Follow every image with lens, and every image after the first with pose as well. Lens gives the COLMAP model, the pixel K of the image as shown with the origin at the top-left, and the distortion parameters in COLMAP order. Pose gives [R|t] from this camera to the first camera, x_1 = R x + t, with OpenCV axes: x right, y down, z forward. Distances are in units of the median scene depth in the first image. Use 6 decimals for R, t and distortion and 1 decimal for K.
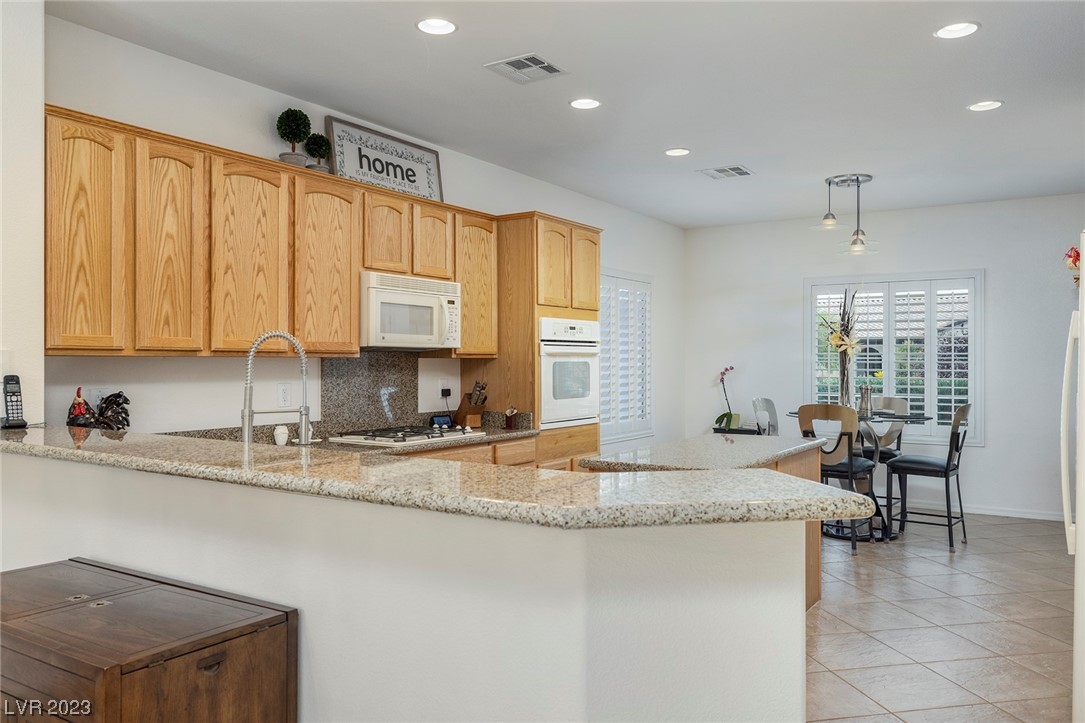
lens RADIAL K [[860.8, 0, 523.1], [0, 860.8, 357.3], [0, 0, 1]] dist [-0.002493, -0.000323]
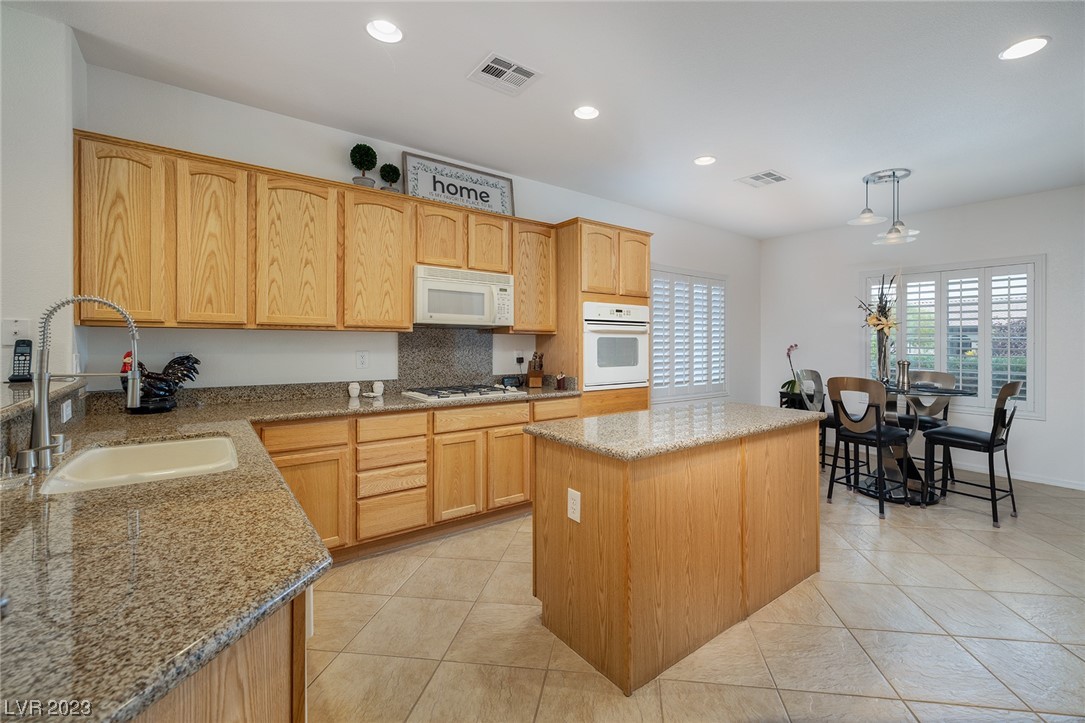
lens RADIAL K [[478.2, 0, 556.3], [0, 478.2, 339.0], [0, 0, 1]] dist [-0.000096, -0.000071]
pose [[0.945701, 0.003870, -0.325016, 0.218120], [-0.004943, 0.999985, -0.002474, 0.010198], [0.325002, 0.003946, 0.945705, 0.340281]]
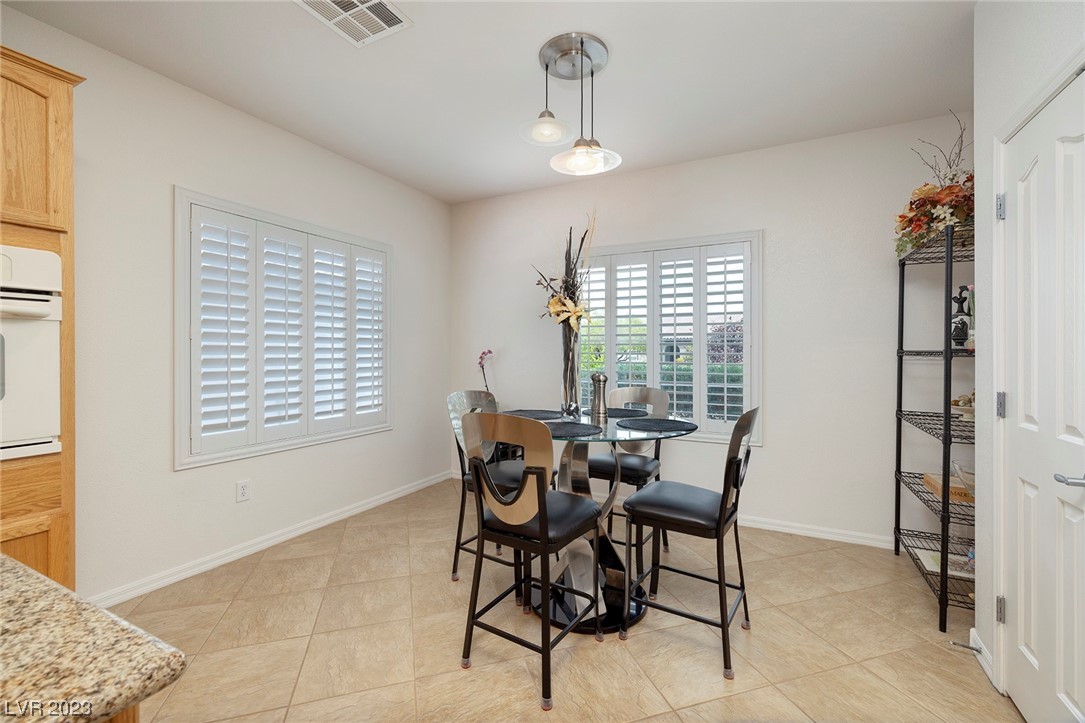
lens RADIAL K [[468.4, 0, 542.1], [0, 468.4, 349.8], [0, 0, 1]] dist [0.001134, 0.000110]
pose [[0.995083, 0.001170, 0.099036, 0.397166], [-0.001020, 0.999998, -0.001572, 0.018023], [-0.099038, 0.001463, 0.995083, 0.808644]]
